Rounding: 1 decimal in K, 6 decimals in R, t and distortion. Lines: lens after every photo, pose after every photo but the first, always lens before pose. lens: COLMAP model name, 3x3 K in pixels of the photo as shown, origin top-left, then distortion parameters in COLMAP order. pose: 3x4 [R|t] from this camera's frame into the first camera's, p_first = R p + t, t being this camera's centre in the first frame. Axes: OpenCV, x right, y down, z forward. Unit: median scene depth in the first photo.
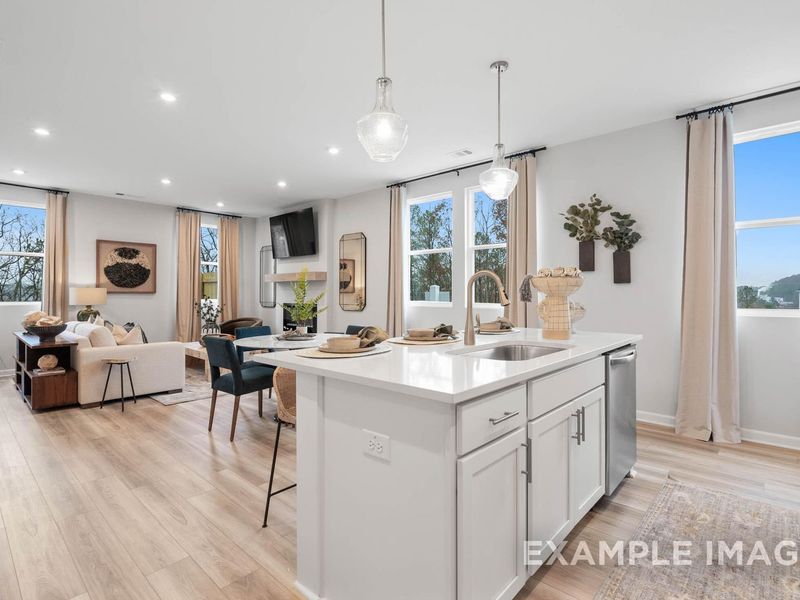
lens RADIAL K [[411.1, 0, 401.2], [0, 411.1, 293.8], [0, 0, 1]] dist [-0.003222, 0.000640]
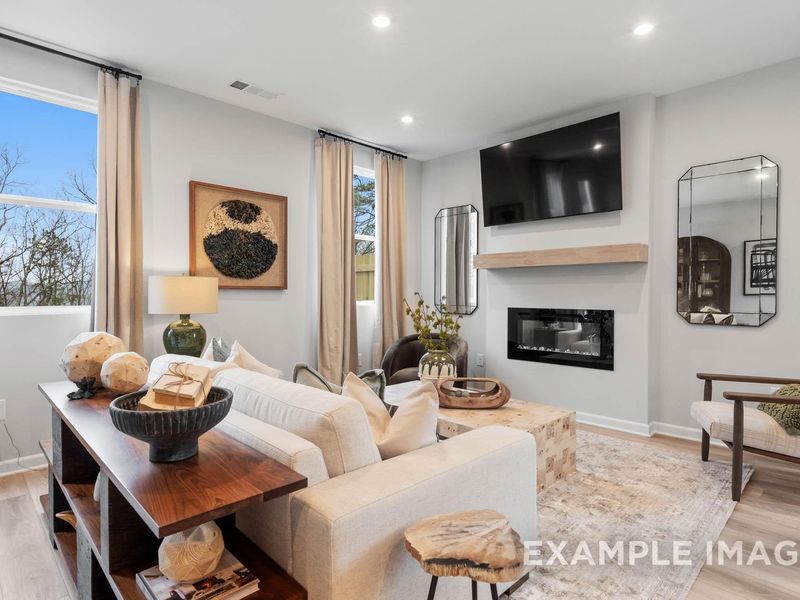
lens RADIAL K [[447.9, 0, 403.8], [0, 447.9, 298.2], [0, 0, 1]] dist [0.002912, -0.000563]
pose [[0.998979, -0.000893, -0.045177, -0.444518], [0.001472, 0.999917, 0.012788, 0.003189], [0.045161, -0.012842, 0.998897, 0.452112]]
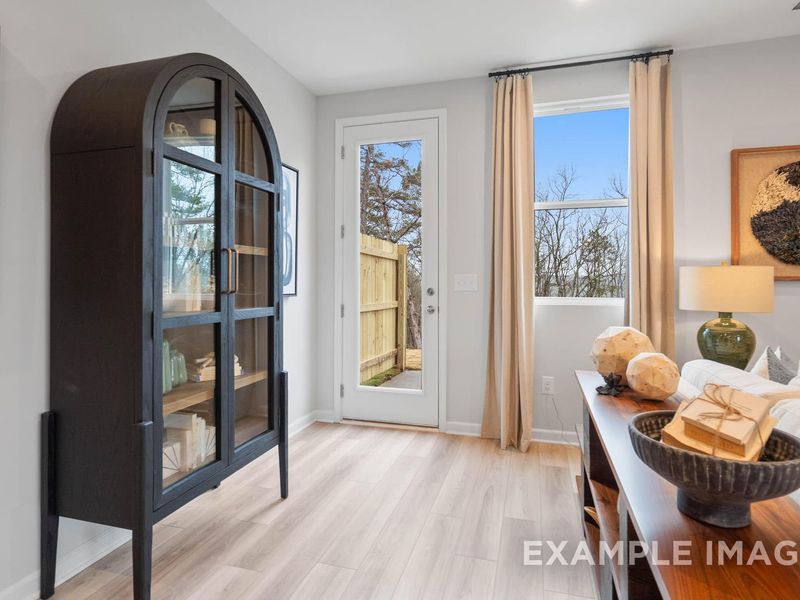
lens RADIAL K [[447.9, 0, 401.4], [0, 447.9, 277.6], [0, 0, 1]] dist [0.002912, -0.000563]
pose [[0.433999, -0.012382, -0.900828, -0.467804], [-0.001138, 0.999897, -0.014292, 0.001793], [0.900913, 0.007228, 0.433940, 0.492006]]
